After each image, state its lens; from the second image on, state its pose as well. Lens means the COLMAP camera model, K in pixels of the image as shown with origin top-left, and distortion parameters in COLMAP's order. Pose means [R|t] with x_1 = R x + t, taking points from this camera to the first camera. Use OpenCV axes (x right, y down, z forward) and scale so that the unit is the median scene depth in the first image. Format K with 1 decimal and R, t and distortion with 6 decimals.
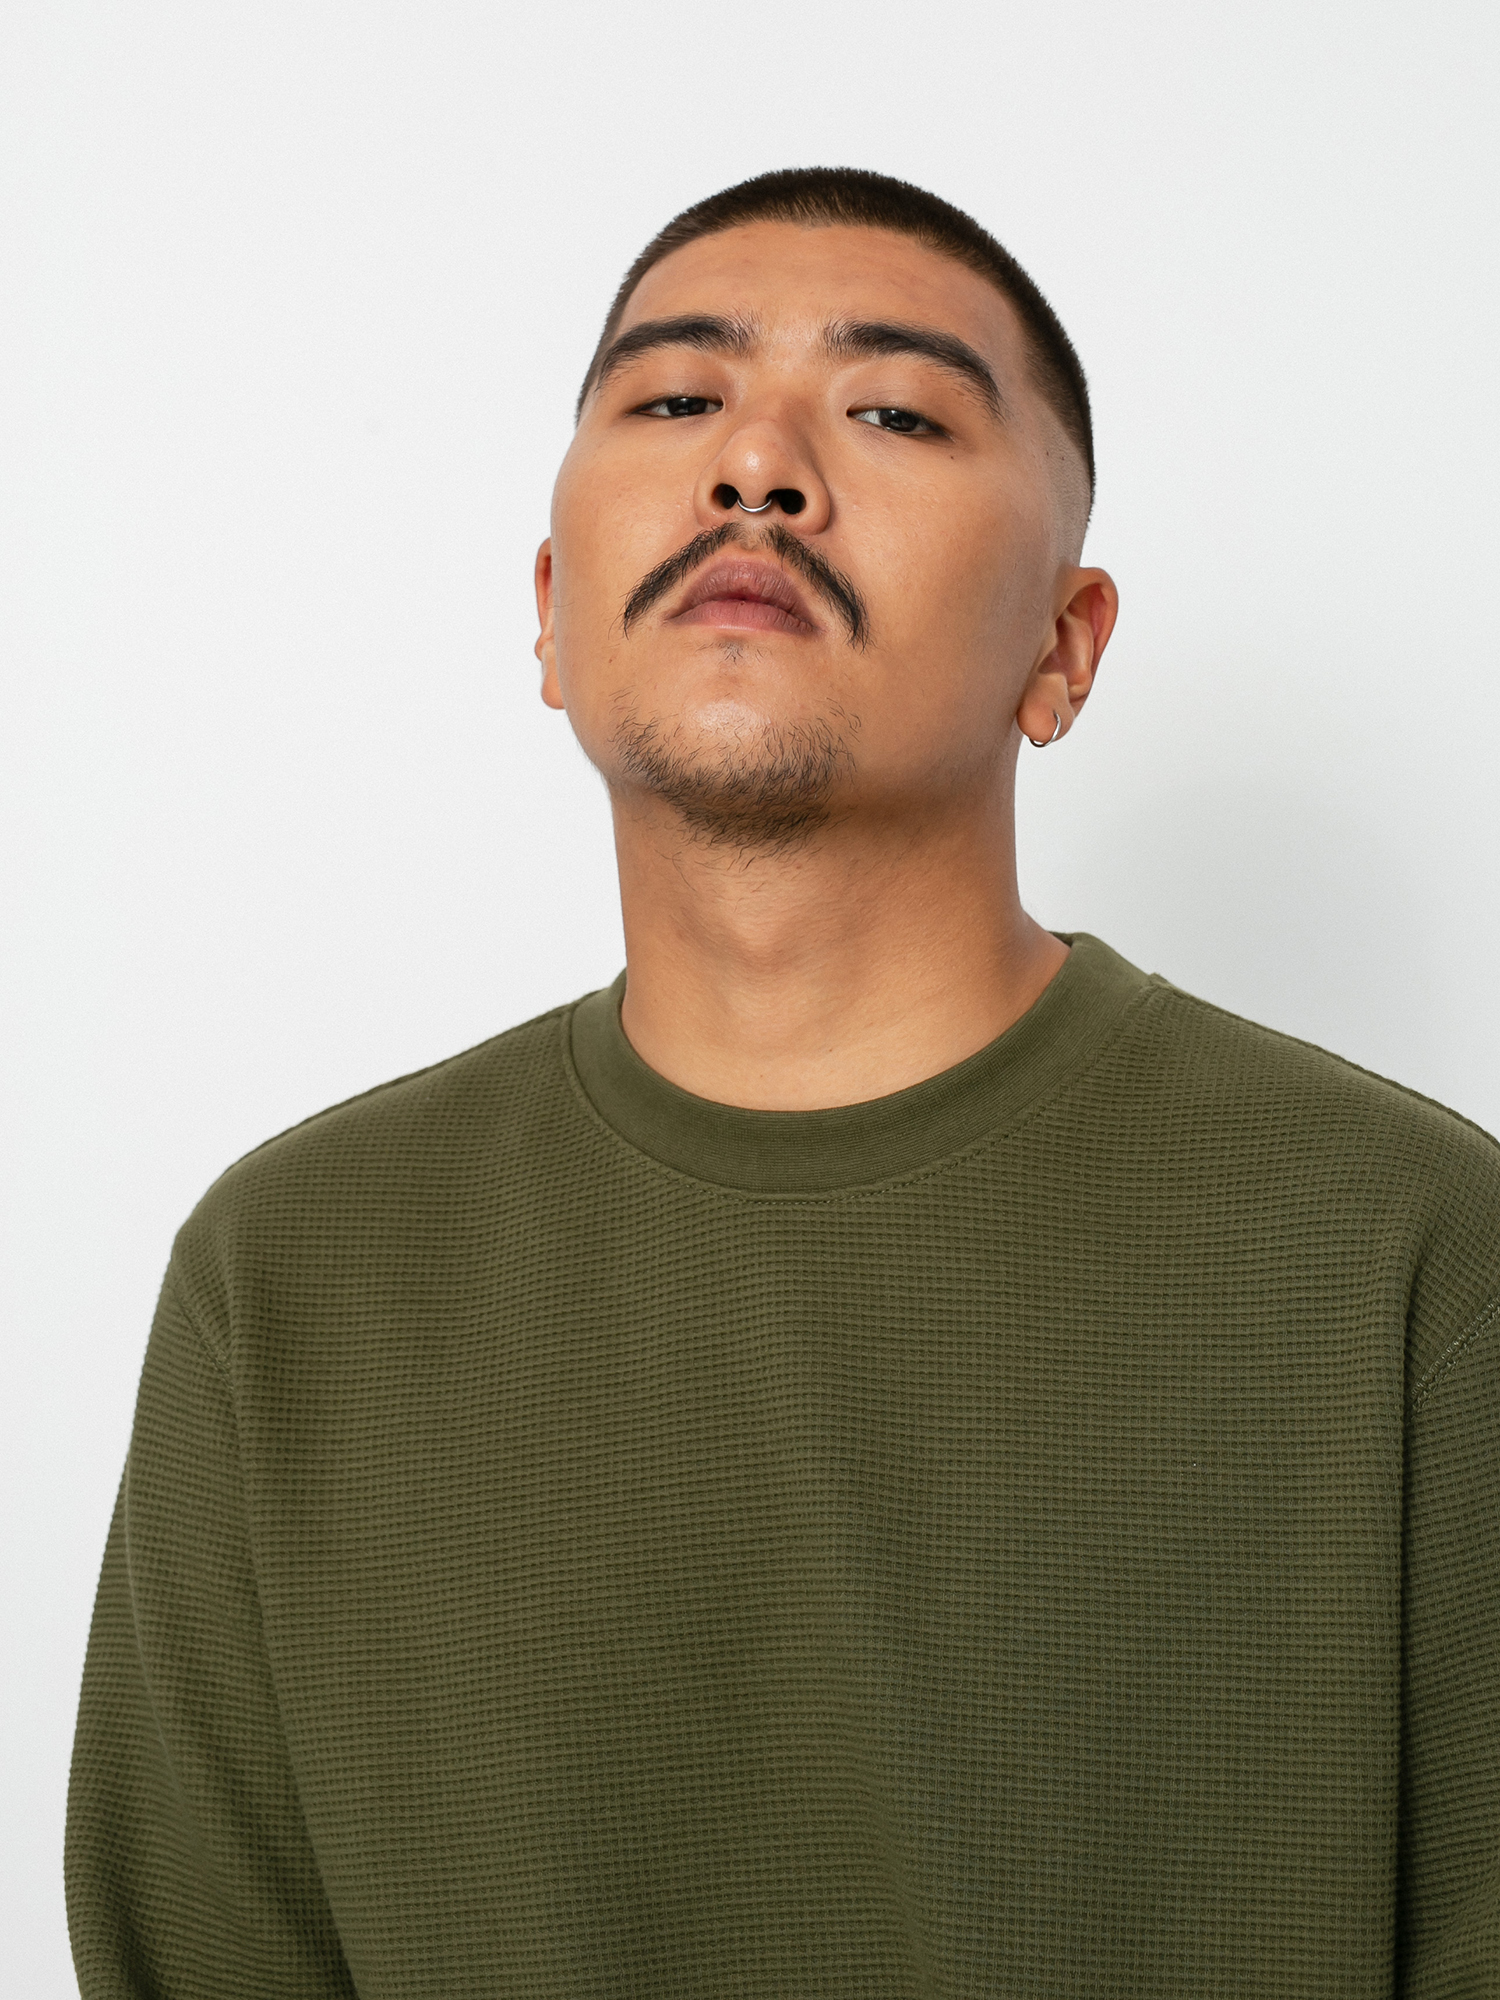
lens RADIAL K [[2865.2, 0, 741.5], [0, 2865.2, 1006.1], [0, 0, 1]] dist [-0.182495, 0.000000]
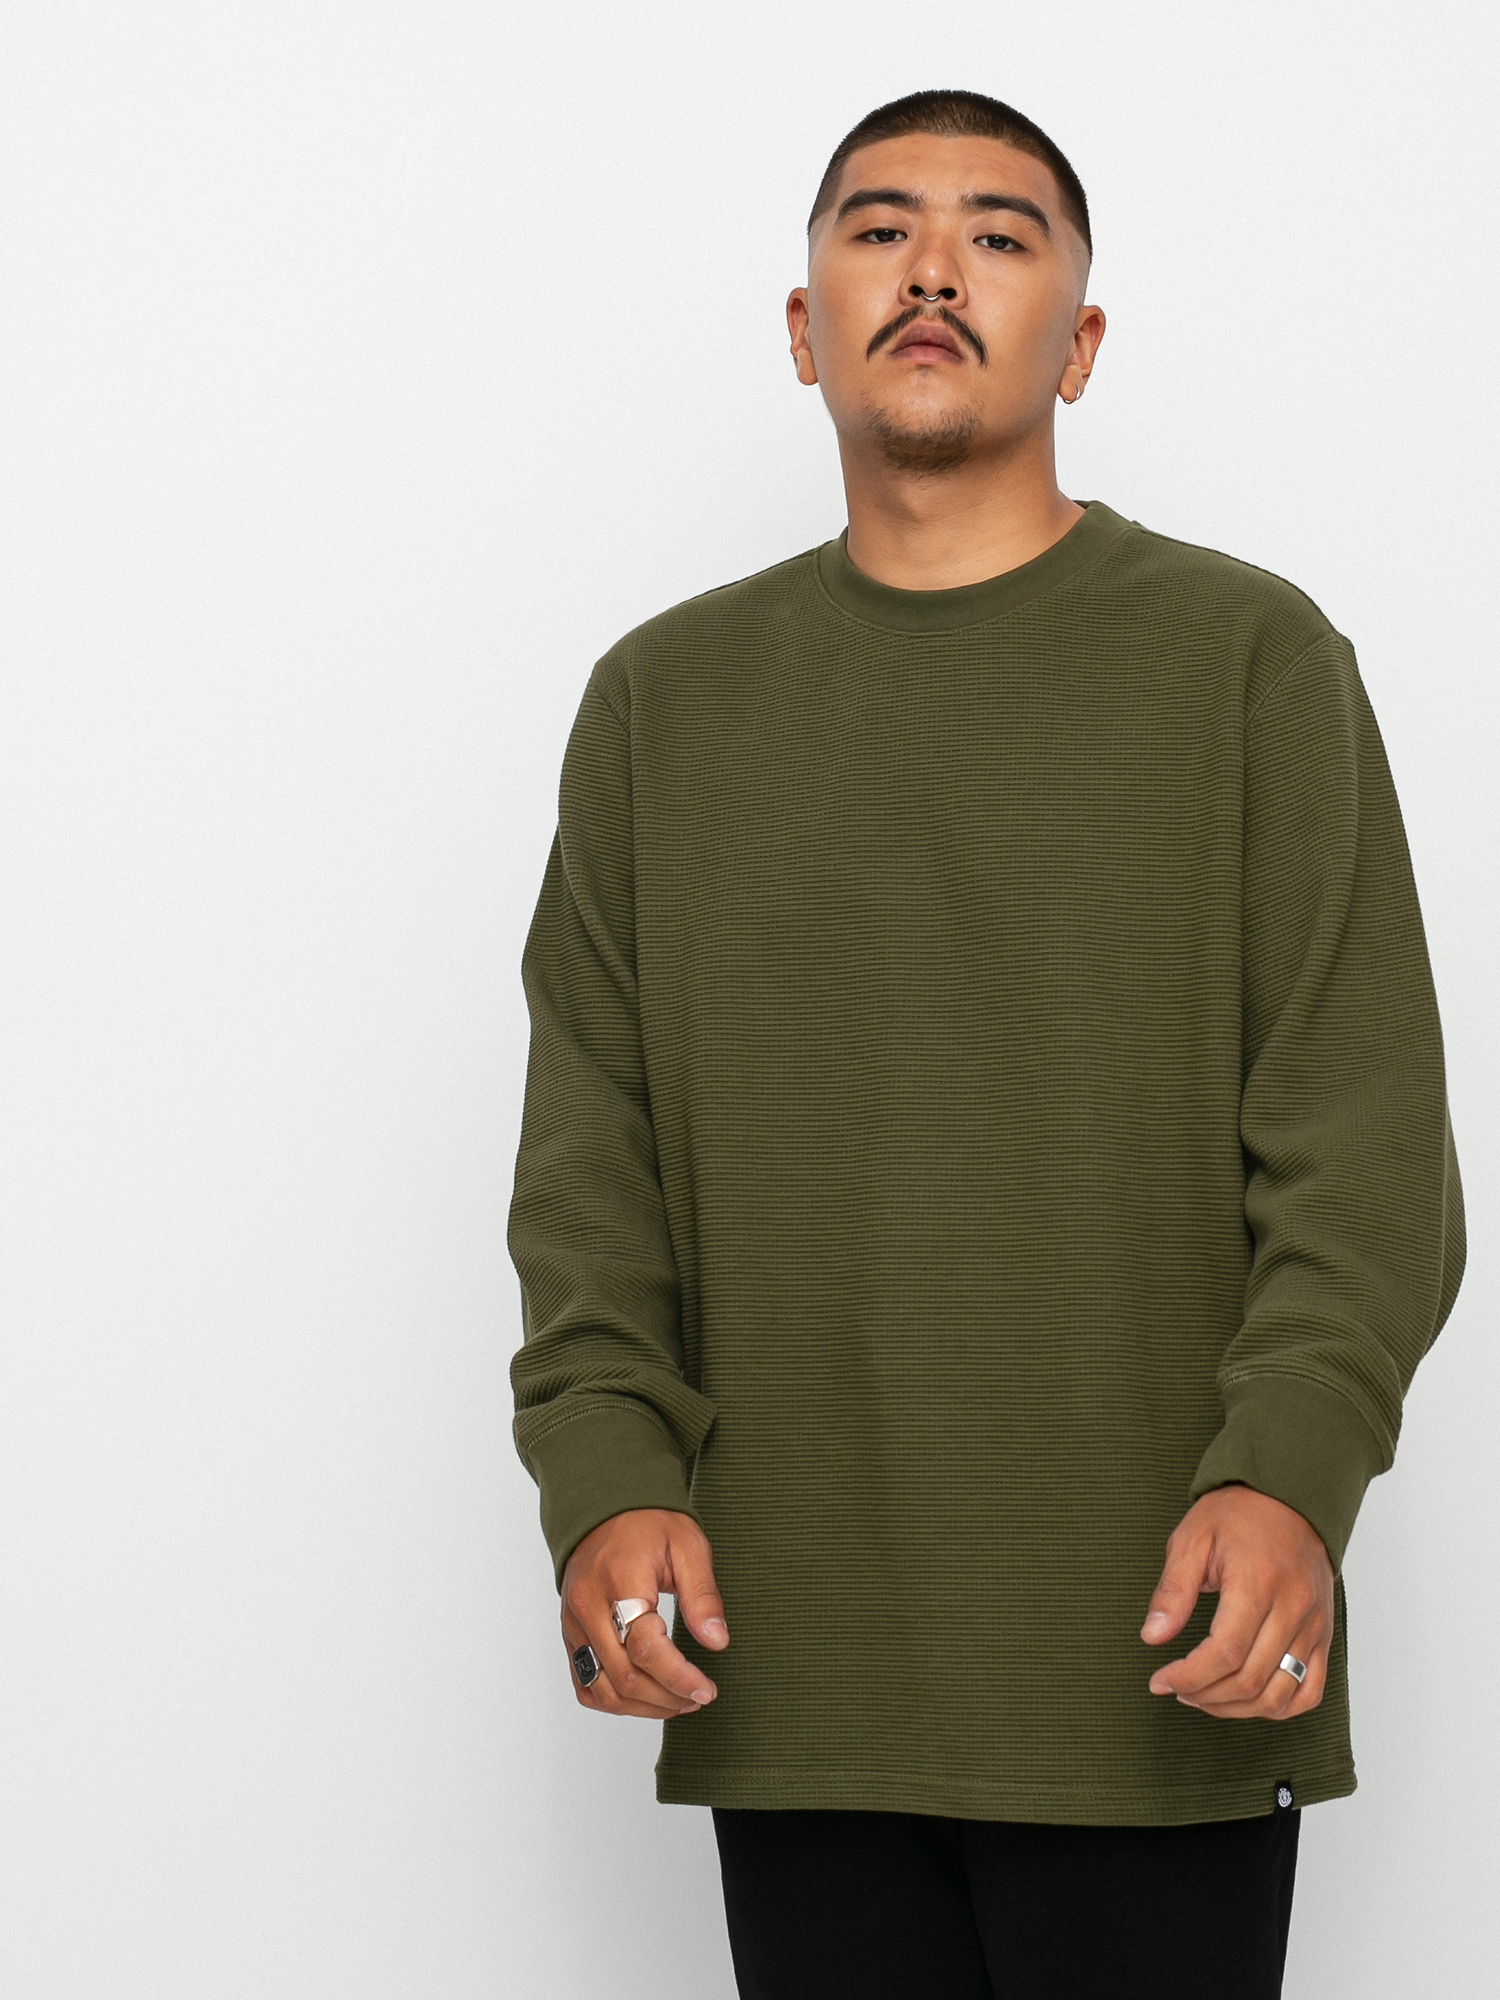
lens RADIAL K [[2865.2, 0, 757.2], [0, 2865.2, 998.7], [0, 0, 1]] dist [-0.182495, 0.000000]
pose [[0.998551, -0.038814, 0.037274, -0.201143], [0.031642, 0.983754, 0.176712, -0.045461], [-0.043527, -0.175276, 0.983557, -0.977908]]
